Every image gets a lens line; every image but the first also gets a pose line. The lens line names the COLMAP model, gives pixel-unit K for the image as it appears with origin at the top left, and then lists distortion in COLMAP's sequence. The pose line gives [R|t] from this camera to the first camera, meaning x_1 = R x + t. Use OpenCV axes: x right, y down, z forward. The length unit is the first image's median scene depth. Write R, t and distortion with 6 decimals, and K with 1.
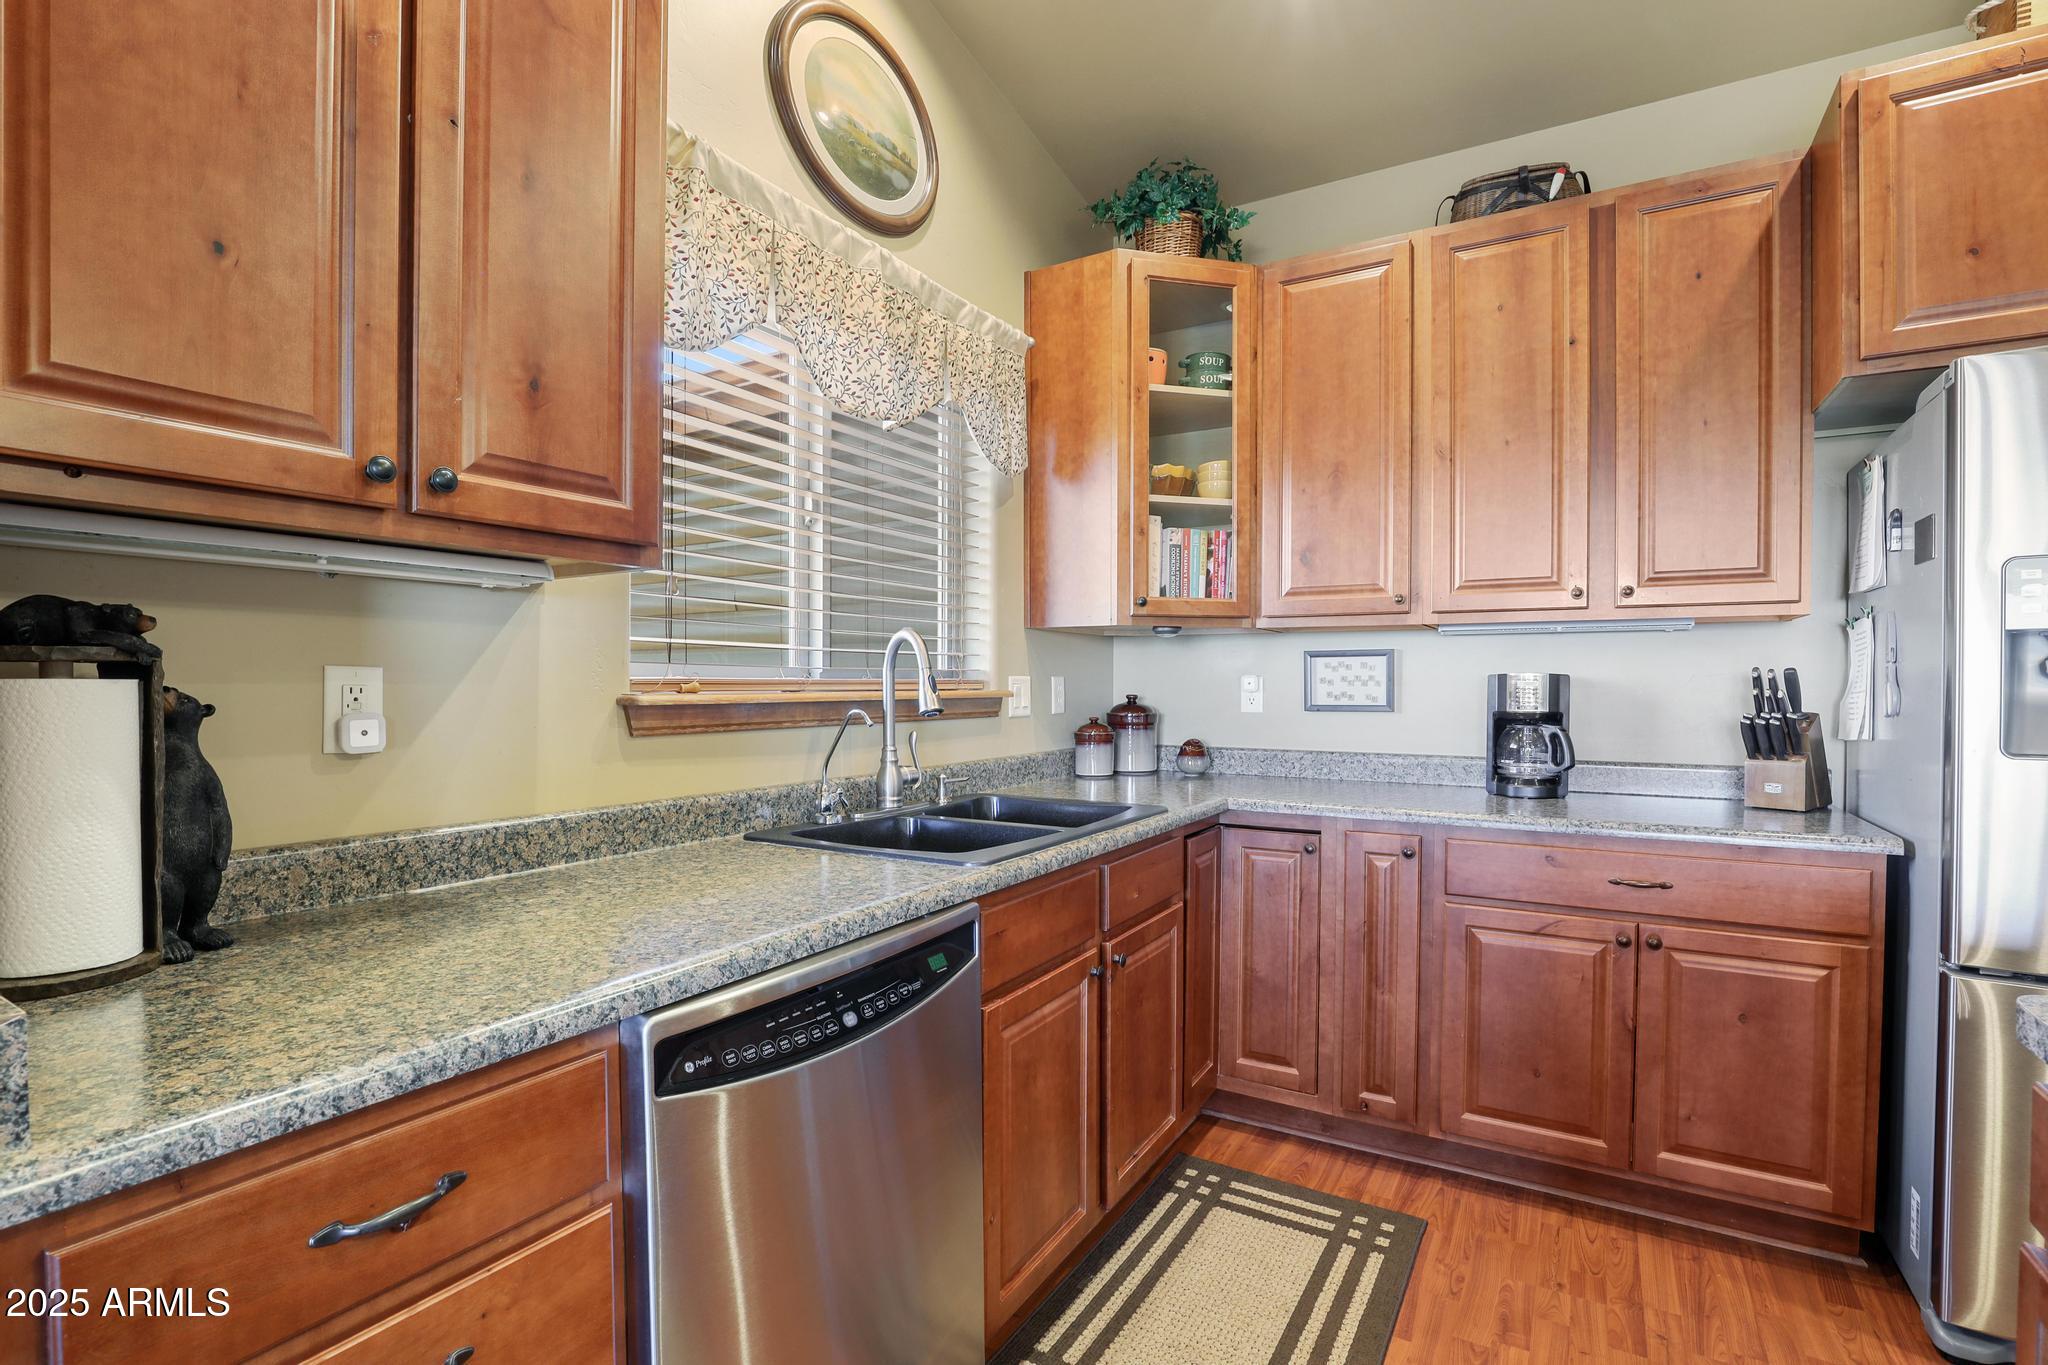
lens RADIAL K [[941.7, 0, 1017.7], [0, 941.7, 698.8], [0, 0, 1]] dist [-0.034000, 0.003483]
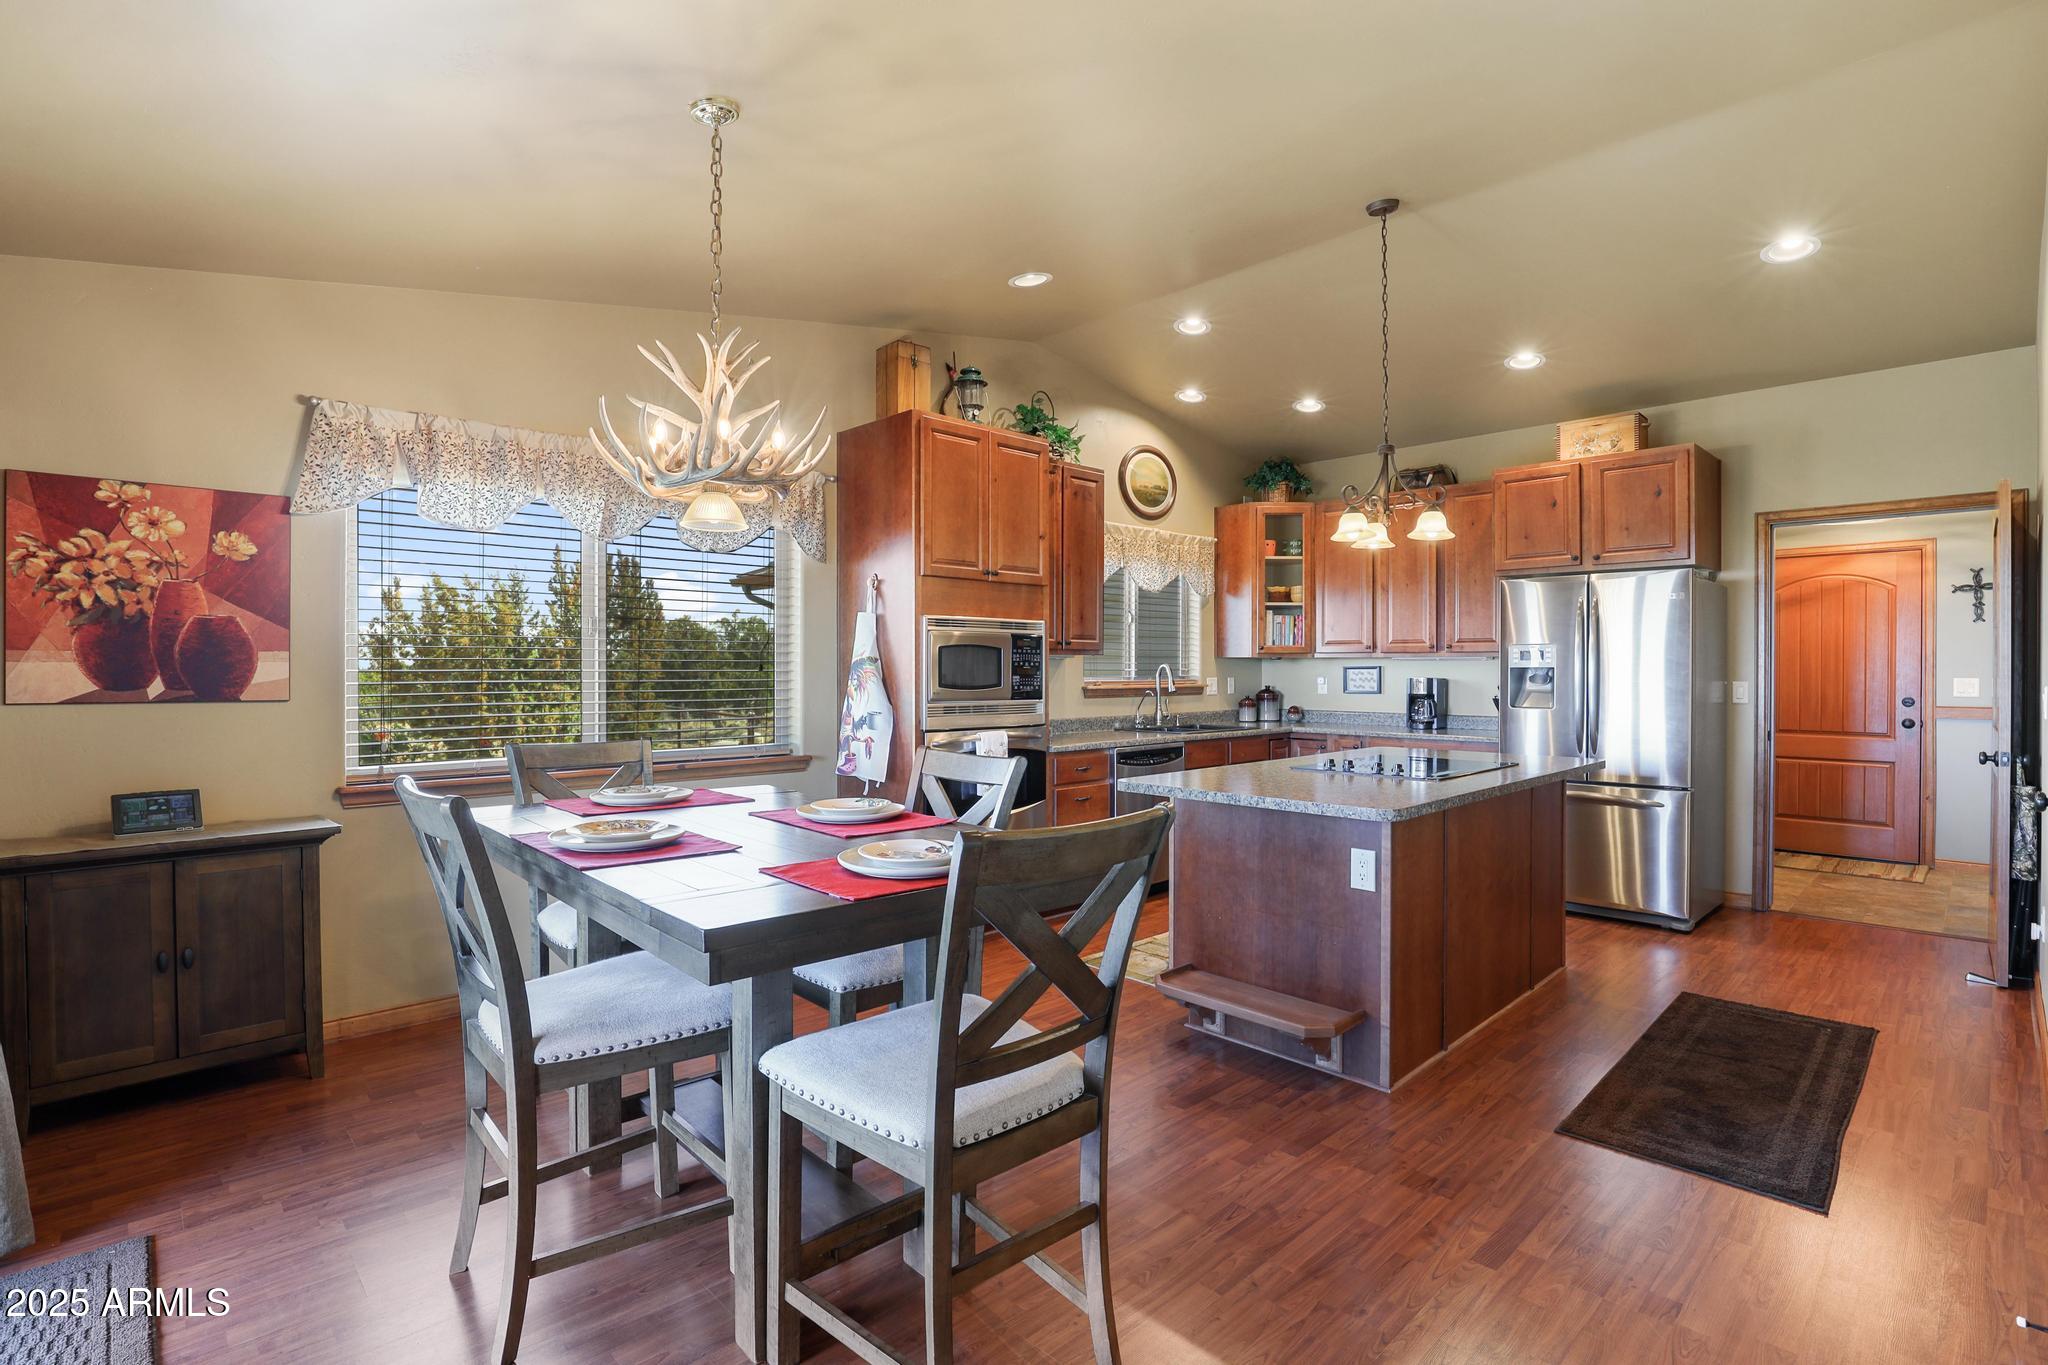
lens RADIAL K [[941.7, 0, 1017.8], [0, 941.7, 677.2], [0, 0, 1]] dist [-0.034000, 0.003483]
pose [[0.963576, 0.001713, -0.267429, 0.174846], [-0.003494, 0.999975, -0.006183, -0.009753], [0.267412, 0.006892, 0.963558, -1.515940]]
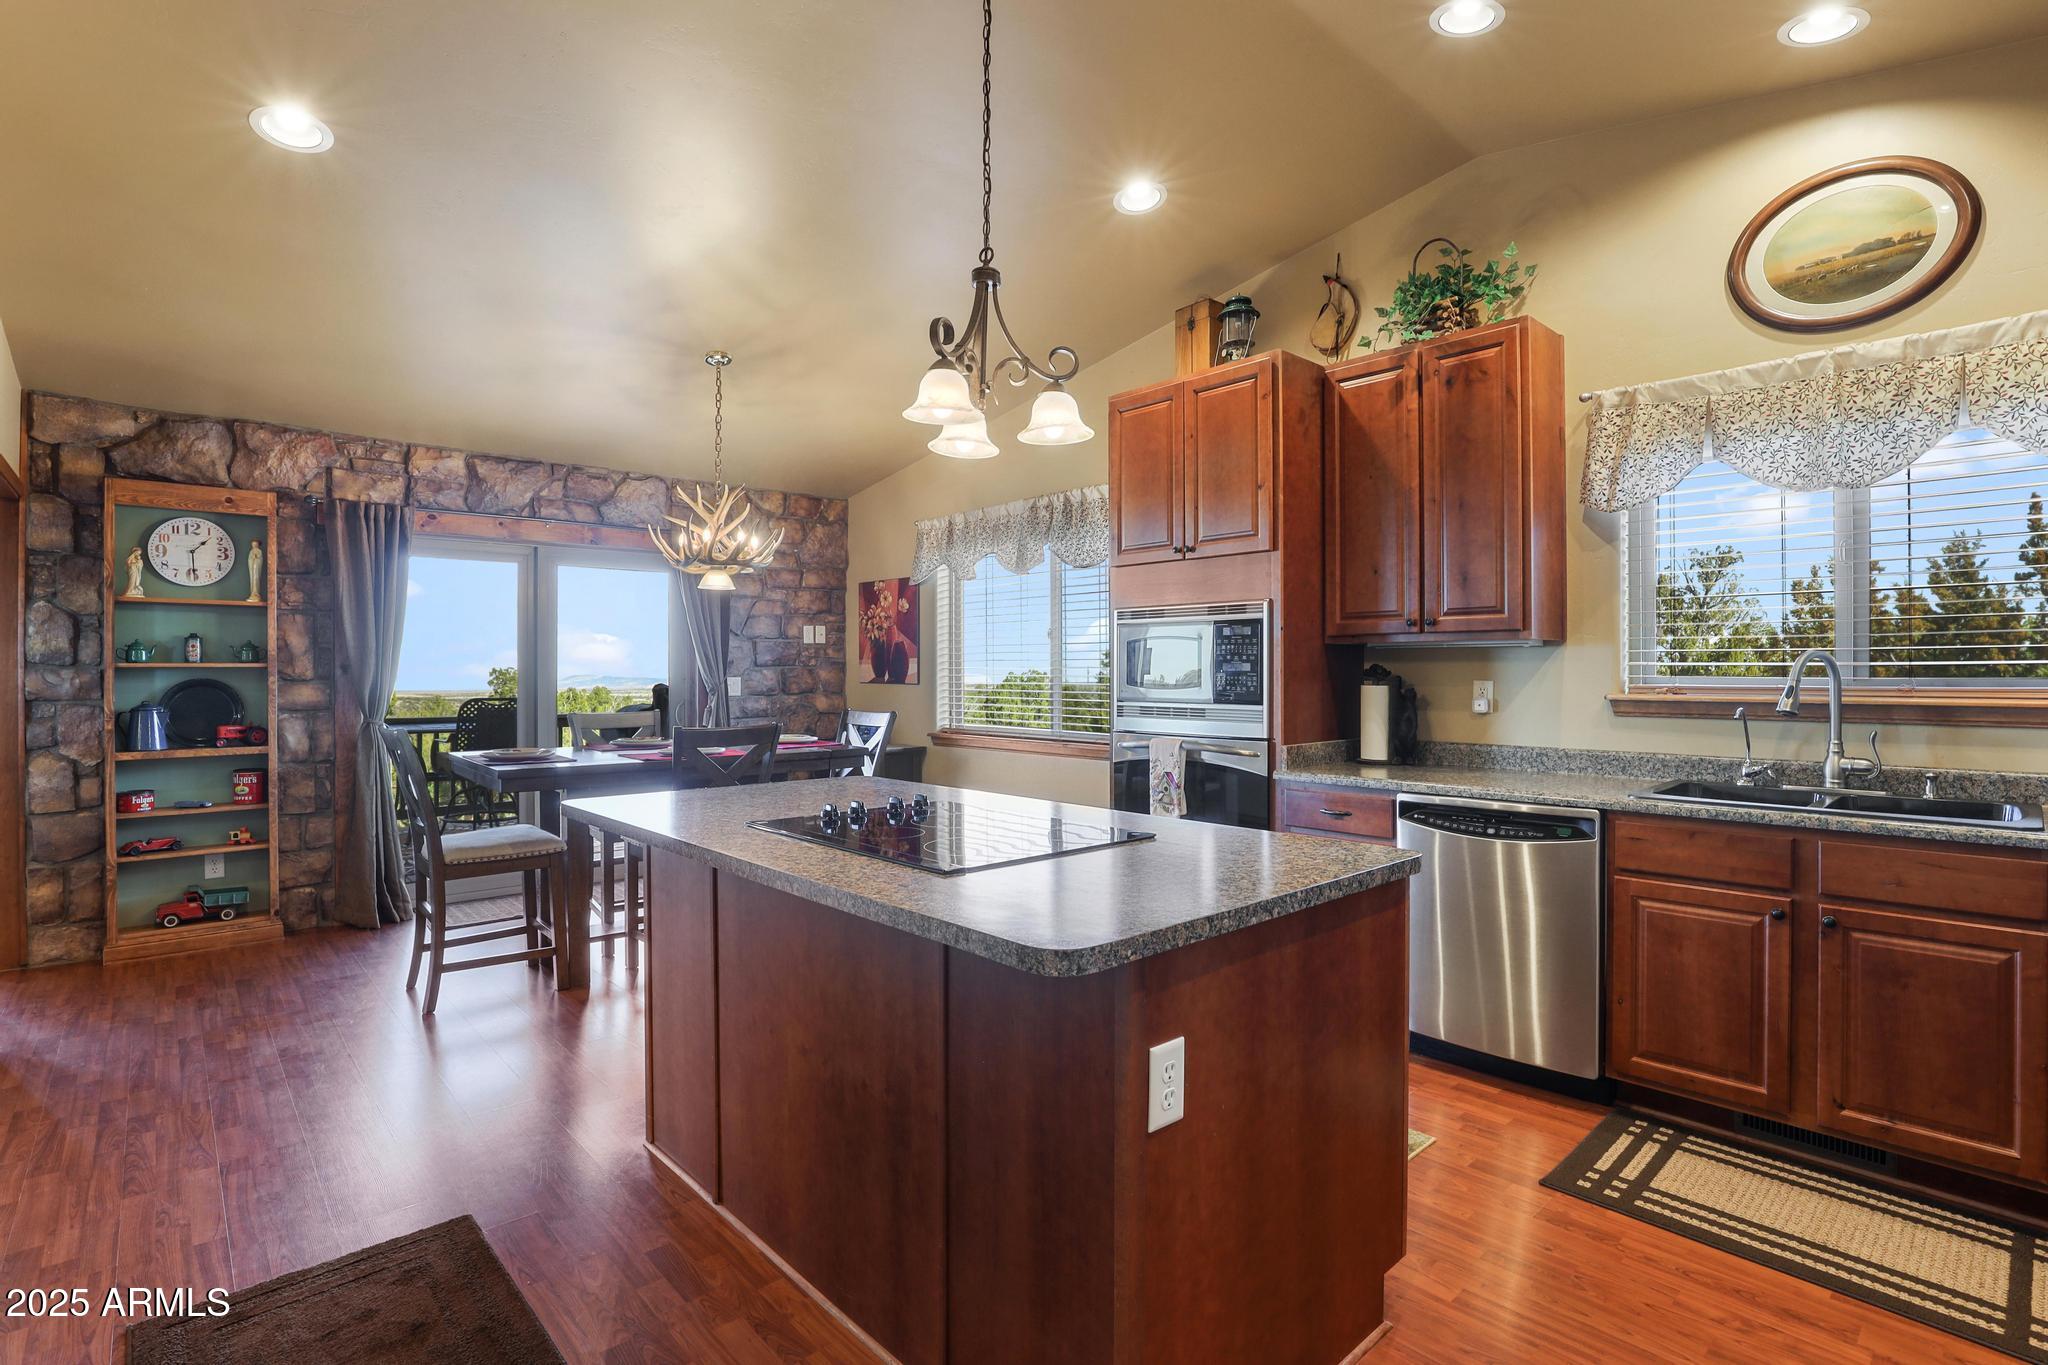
lens RADIAL K [[941.7, 0, 1031.0], [0, 941.7, 684.9], [0, 0, 1]] dist [-0.034000, 0.003483]
pose [[-0.265647, 0.014829, -0.963956, 1.084385], [-0.012734, 0.999740, 0.018889, -0.027599], [0.963986, 0.017293, -0.265389, 0.221678]]
